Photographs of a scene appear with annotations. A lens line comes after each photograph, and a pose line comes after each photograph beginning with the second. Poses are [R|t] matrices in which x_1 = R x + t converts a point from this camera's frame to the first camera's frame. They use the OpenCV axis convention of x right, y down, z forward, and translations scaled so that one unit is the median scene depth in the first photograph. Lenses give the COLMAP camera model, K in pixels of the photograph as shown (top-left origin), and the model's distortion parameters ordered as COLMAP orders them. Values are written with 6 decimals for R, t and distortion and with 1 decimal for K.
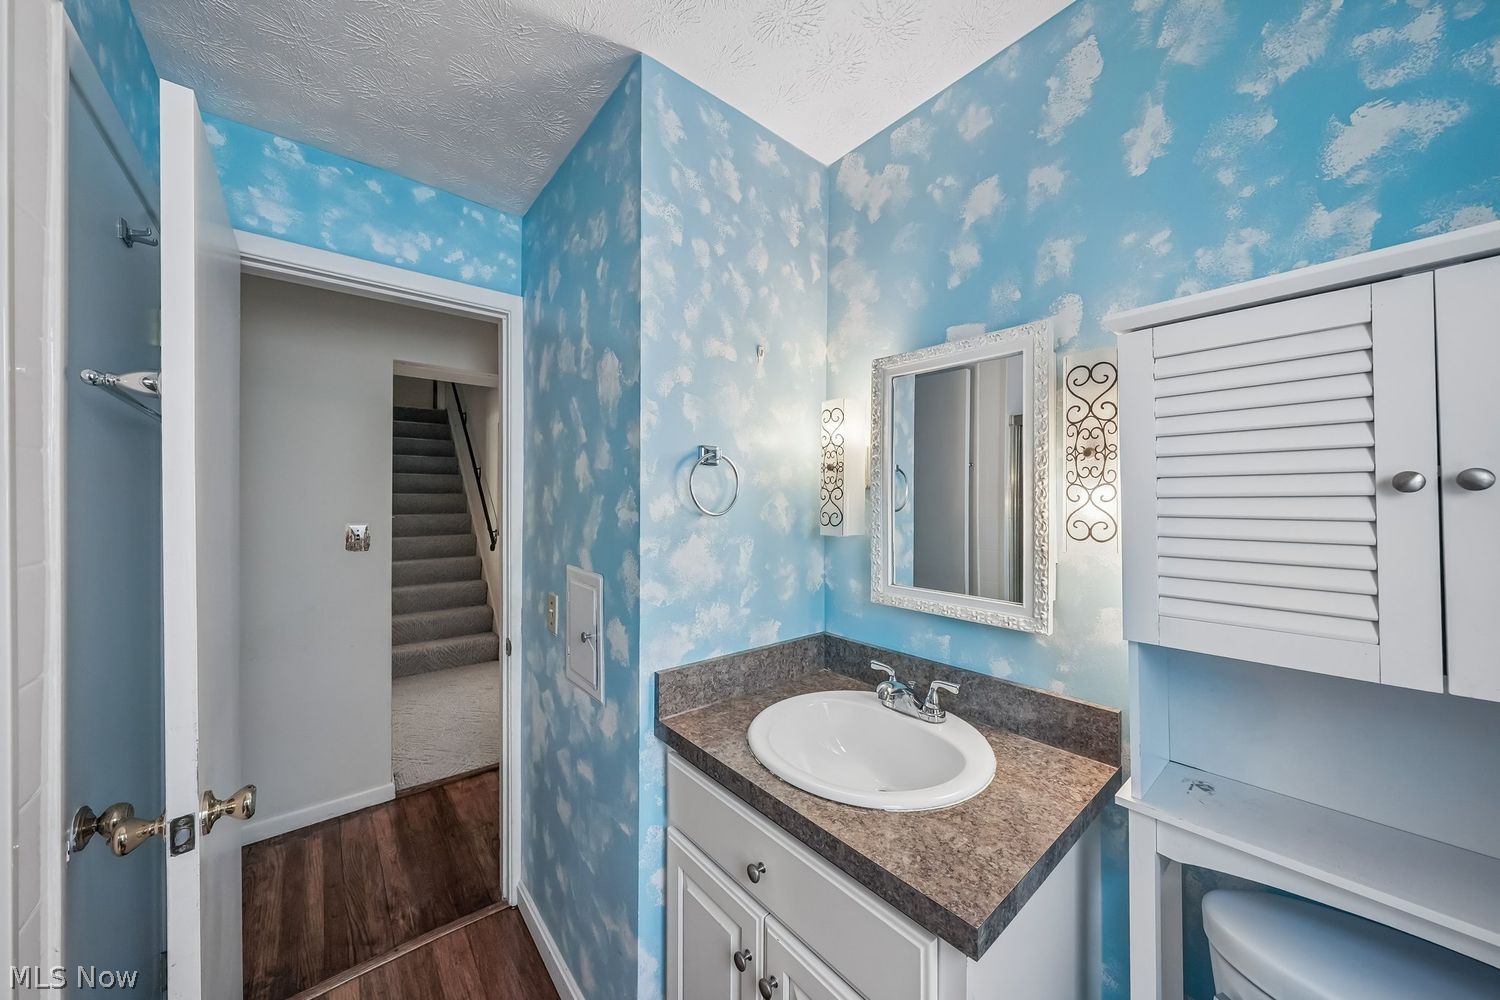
lens RADIAL K [[516.9, 0, 736.3], [0, 516.9, 503.2], [0, 0, 1]] dist [-0.002719, 0.000538]
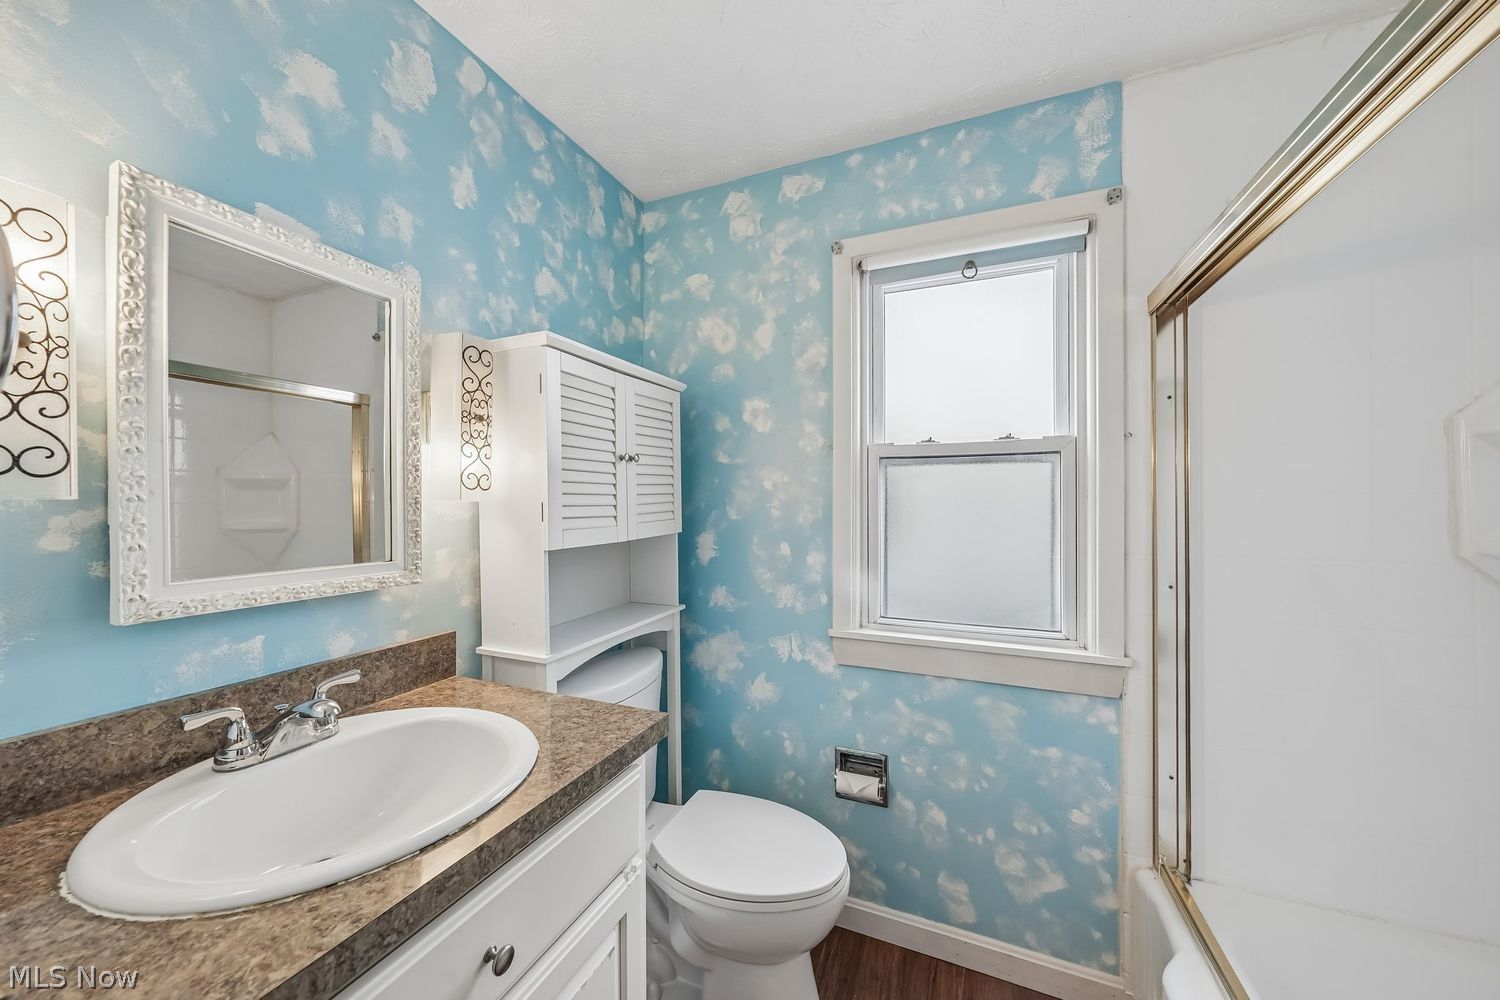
lens RADIAL K [[516.9, 0, 741.0], [0, 516.9, 497.5], [0, 0, 1]] dist [-0.002719, 0.000538]
pose [[-0.456731, 0.007483, 0.889574, -0.687850], [0.006074, 0.999968, -0.005292, 0.098830], [-0.889584, 0.002986, -0.456761, 0.971295]]
